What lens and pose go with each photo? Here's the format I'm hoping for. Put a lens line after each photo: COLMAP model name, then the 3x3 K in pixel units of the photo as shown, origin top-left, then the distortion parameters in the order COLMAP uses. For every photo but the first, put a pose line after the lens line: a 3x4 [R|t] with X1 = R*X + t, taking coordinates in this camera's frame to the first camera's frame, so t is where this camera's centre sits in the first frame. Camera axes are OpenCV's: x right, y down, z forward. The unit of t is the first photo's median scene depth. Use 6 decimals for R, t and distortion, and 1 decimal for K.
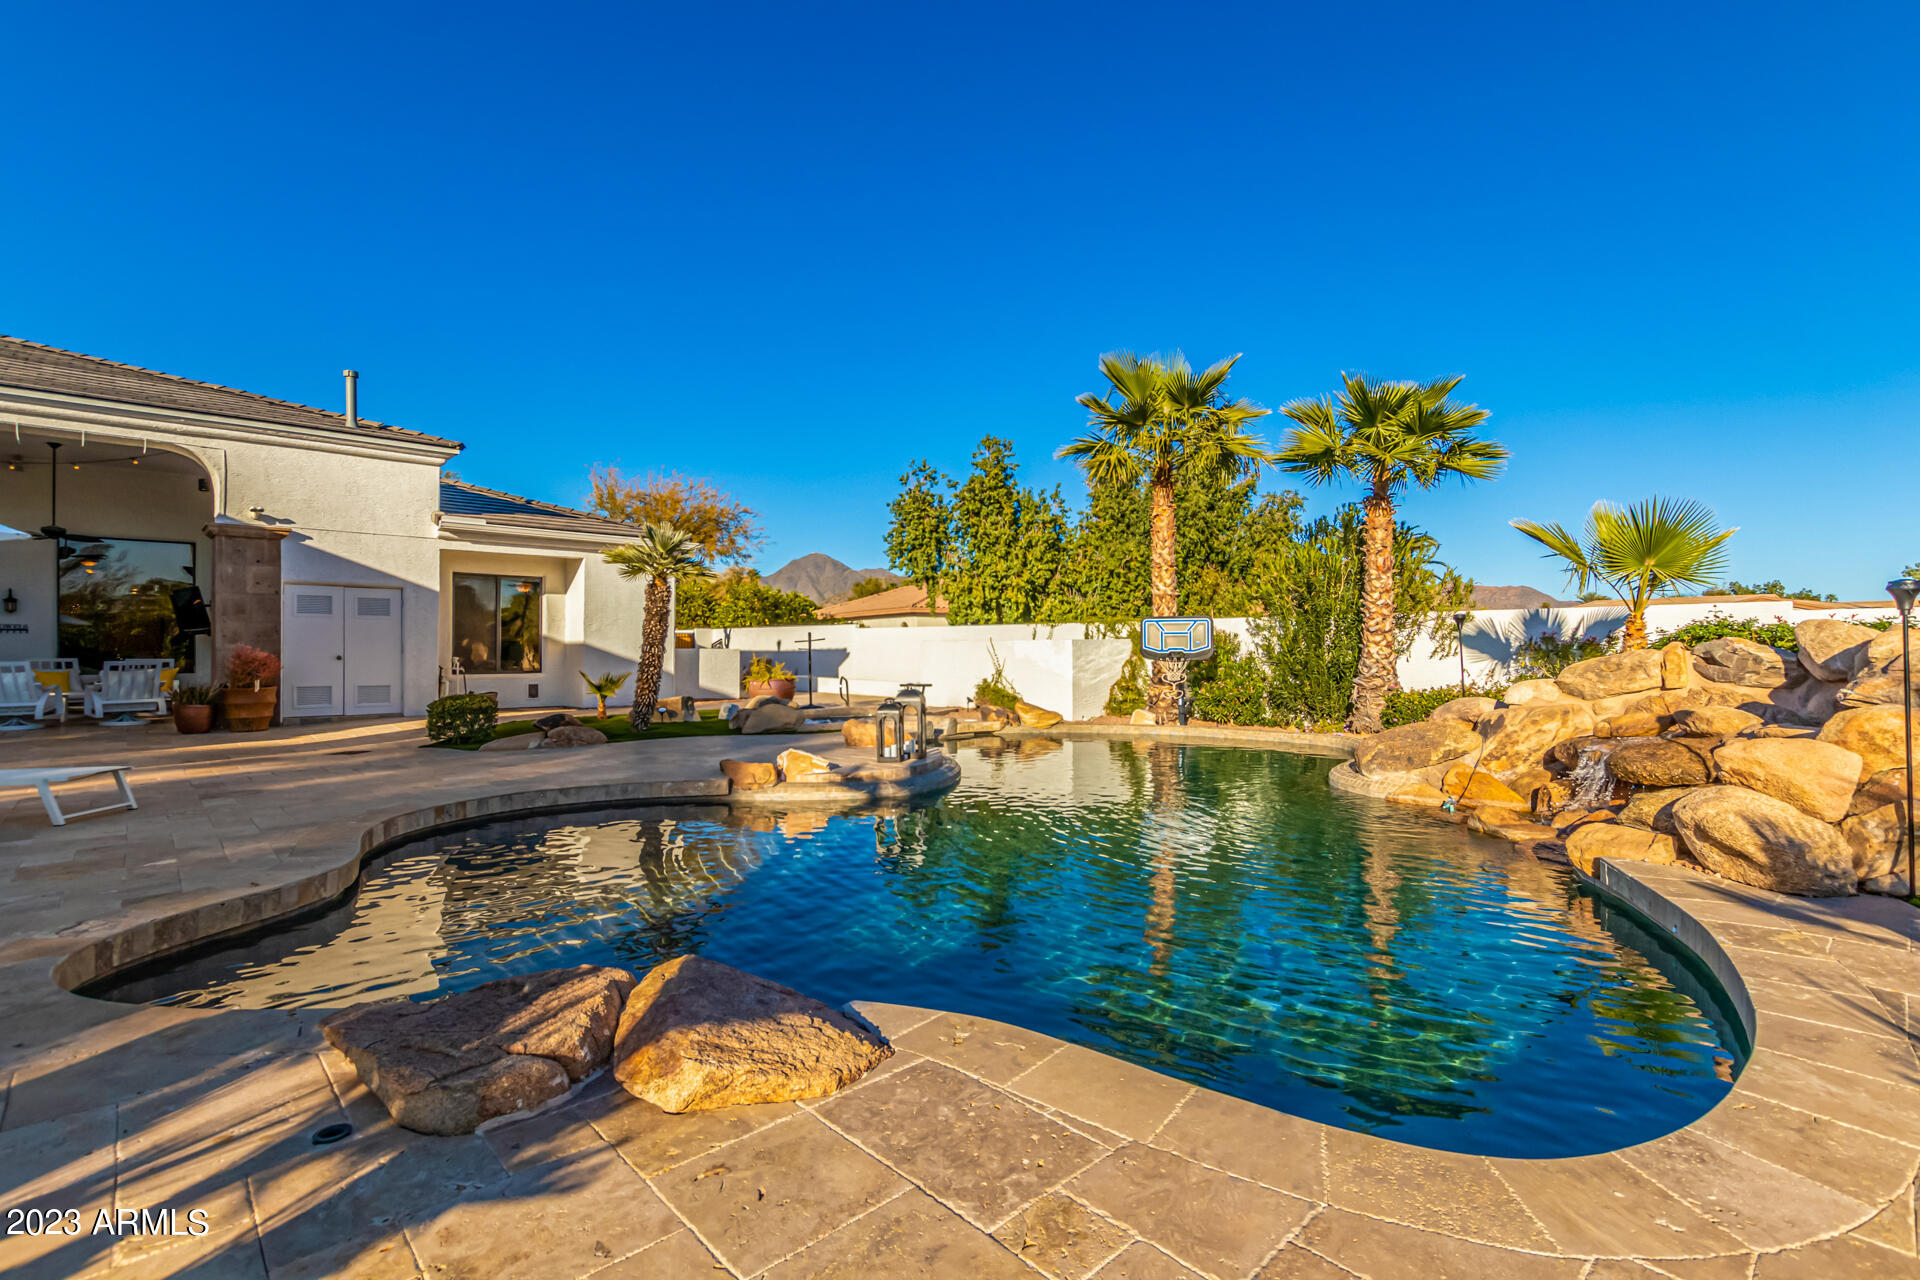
lens RADIAL K [[889.6, 0, 972.4], [0, 889.6, 631.8], [0, 0, 1]] dist [0.004561, -0.003903]
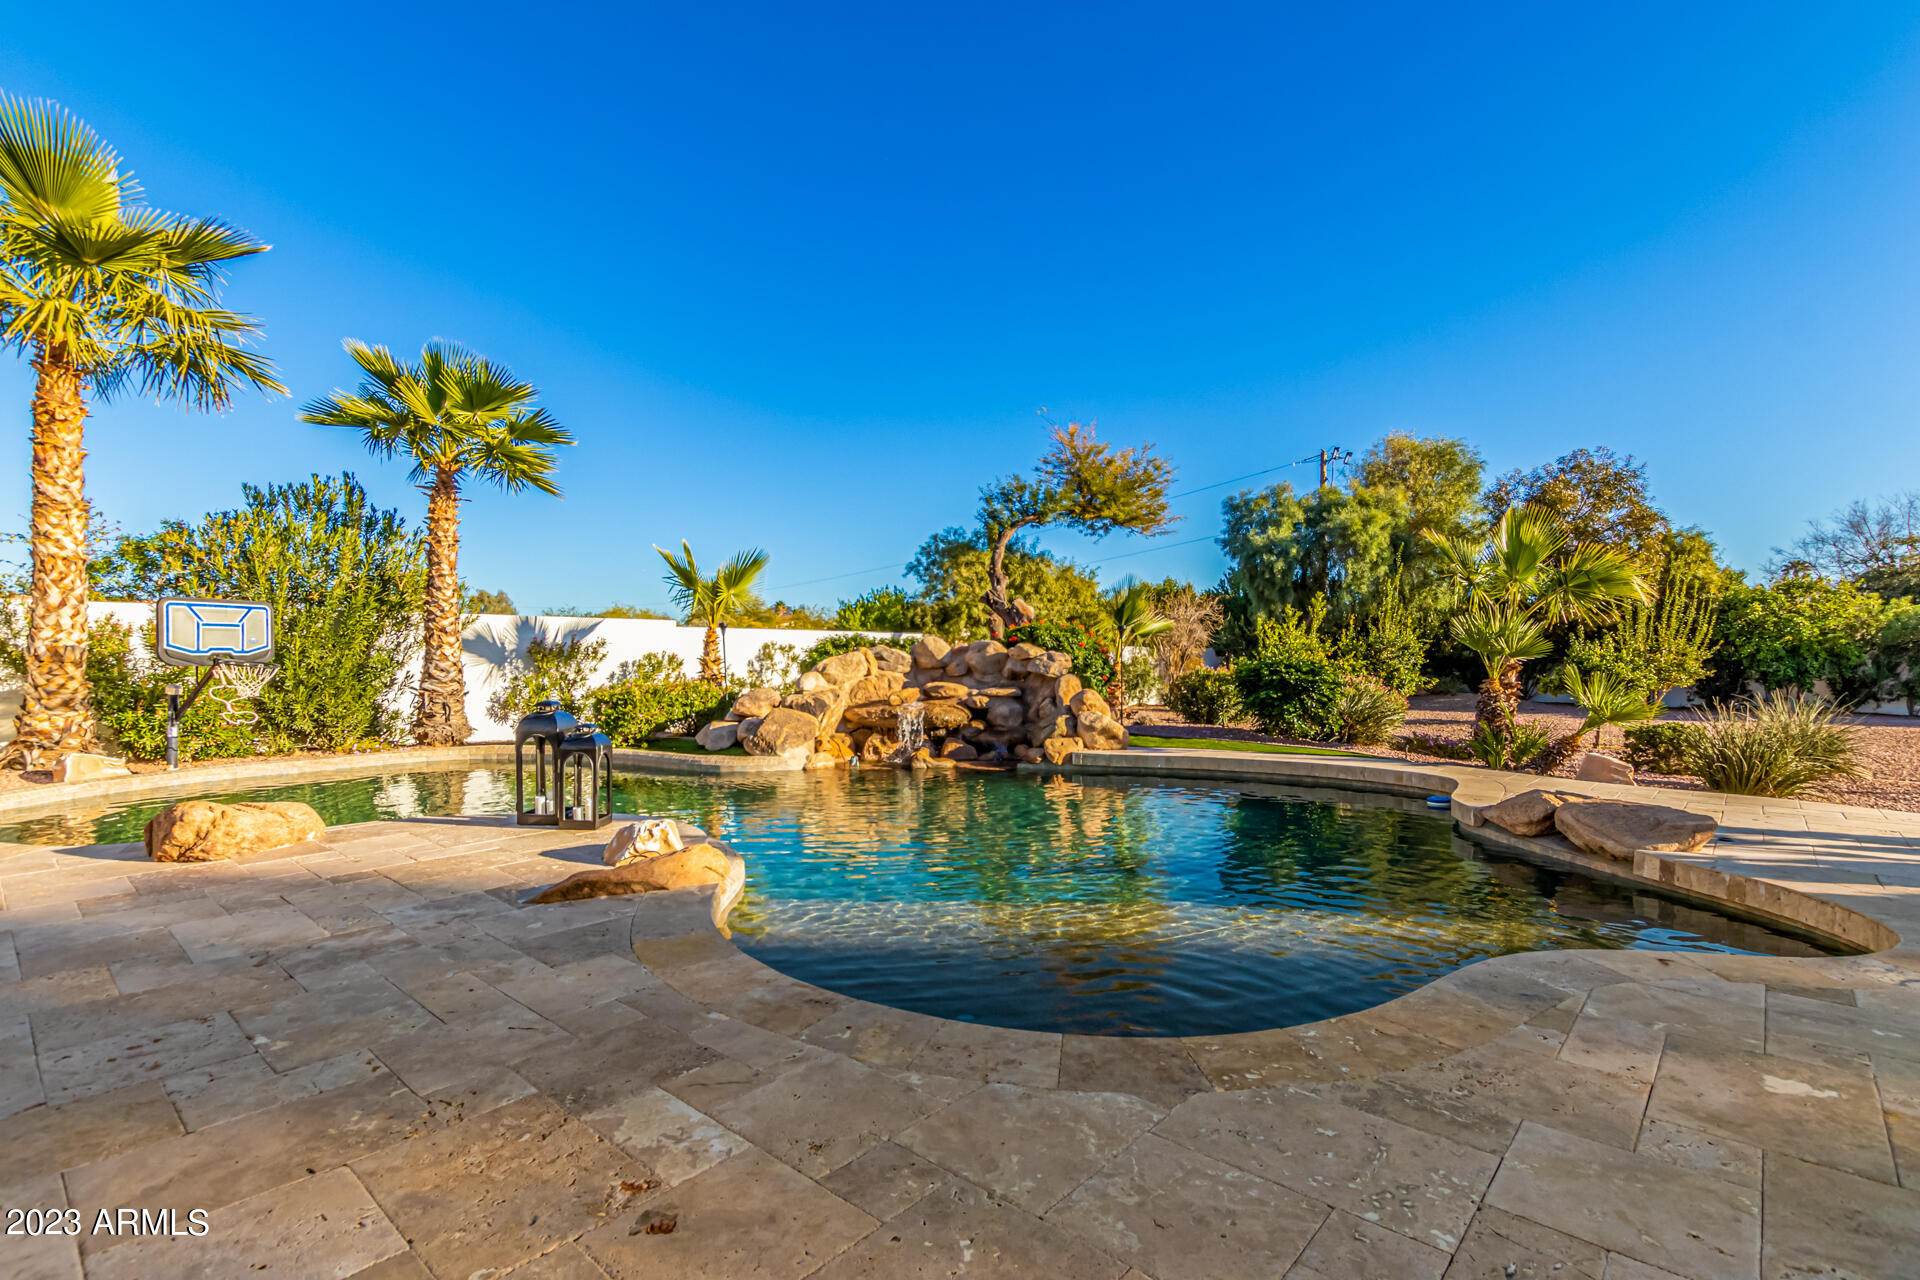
lens RADIAL K [[889.6, 0, 954.0], [0, 889.6, 664.2], [0, 0, 1]] dist [0.004561, -0.003903]
pose [[-0.076594, -0.004970, 0.997050, -0.439269], [-0.019389, 0.999806, 0.003494, 0.016787], [-0.996874, -0.019064, -0.076675, 0.483868]]
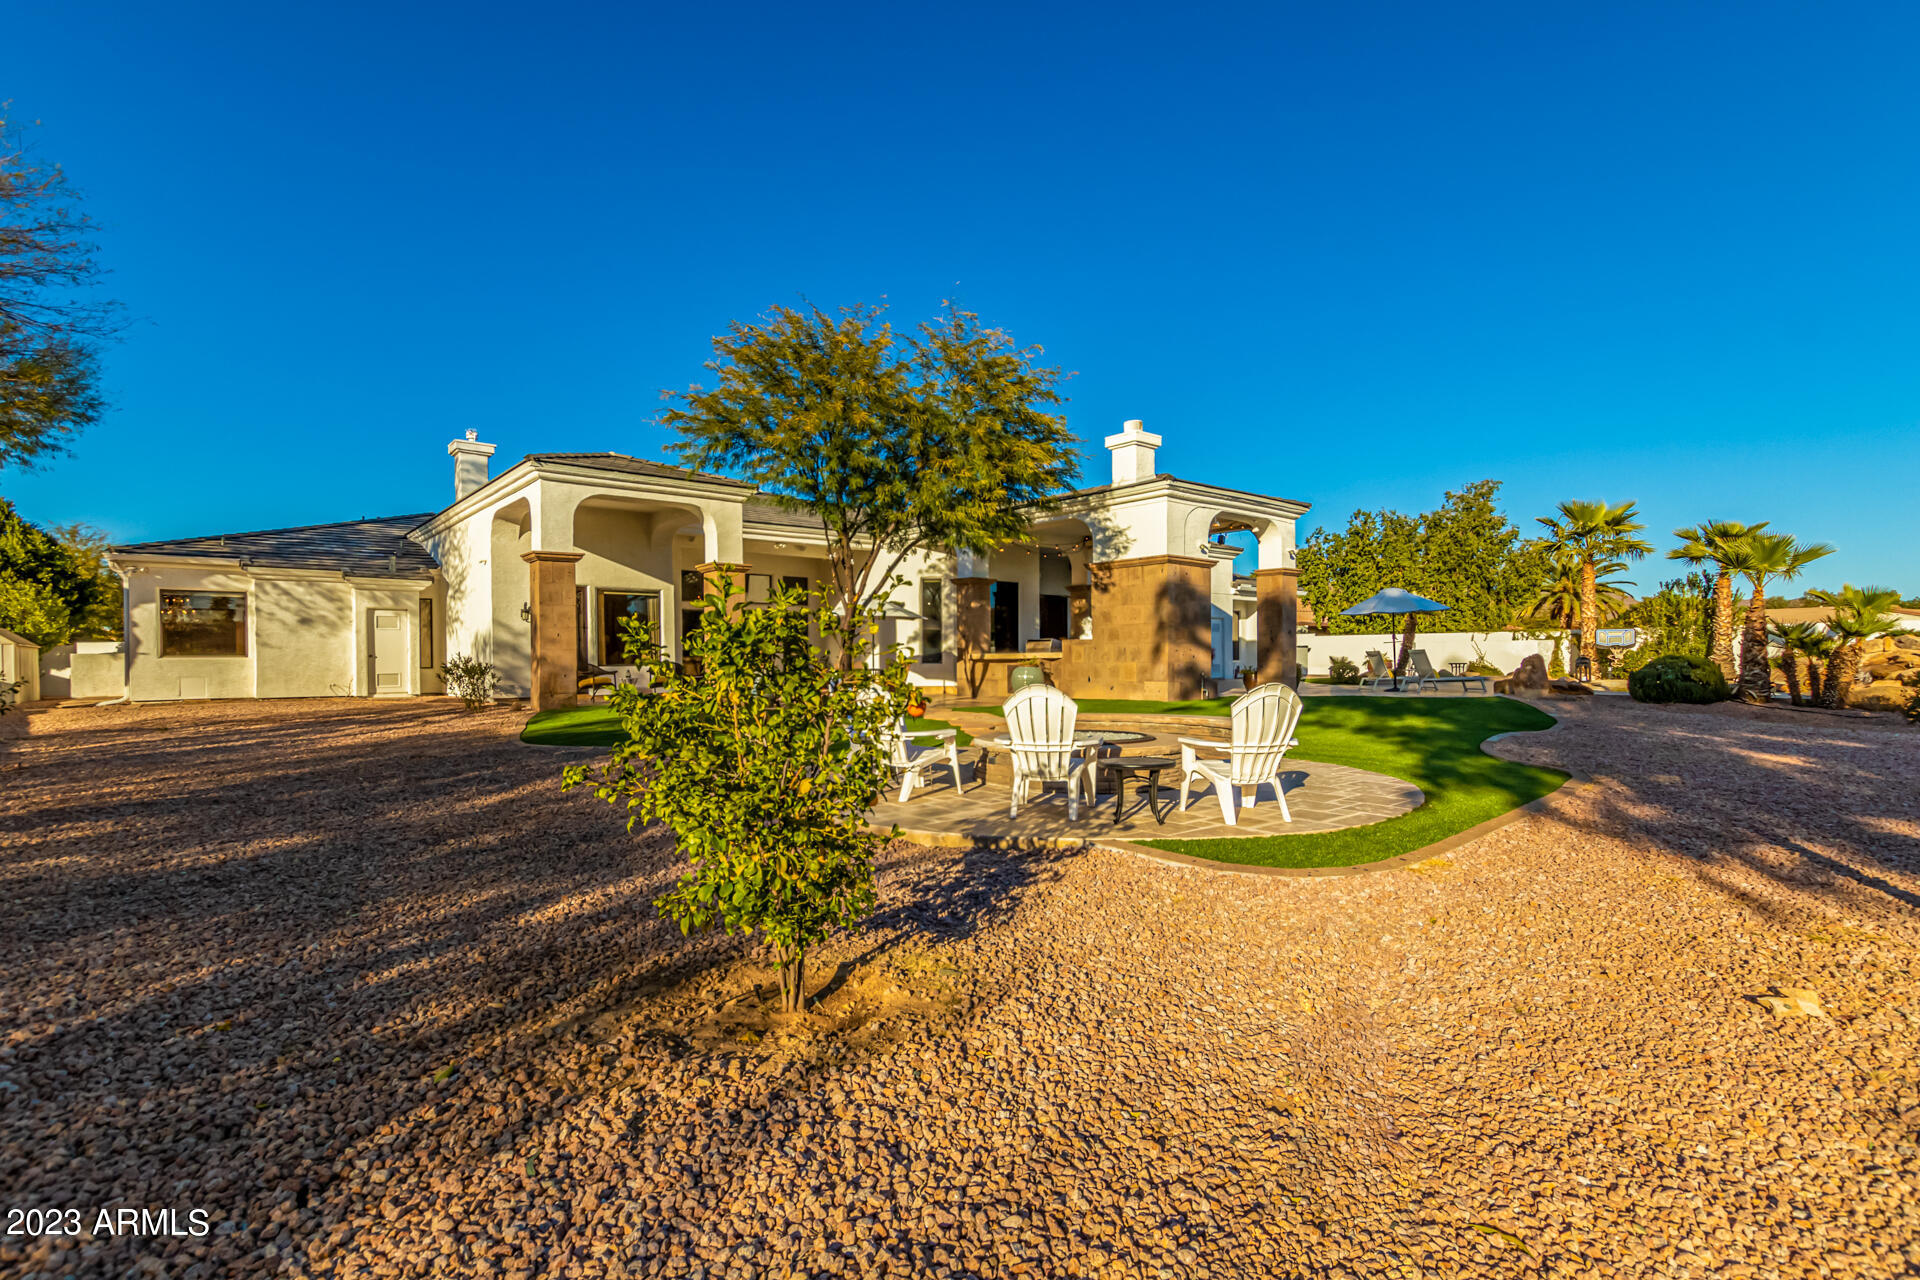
lens RADIAL K [[889.6, 0, 952.4], [0, 889.6, 649.2], [0, 0, 1]] dist [0.004561, -0.003903]
pose [[0.997355, -0.007954, -0.072245, -1.136525], [0.008643, 0.999920, 0.009235, -0.000716], [0.072165, -0.009835, 0.997344, -1.176949]]
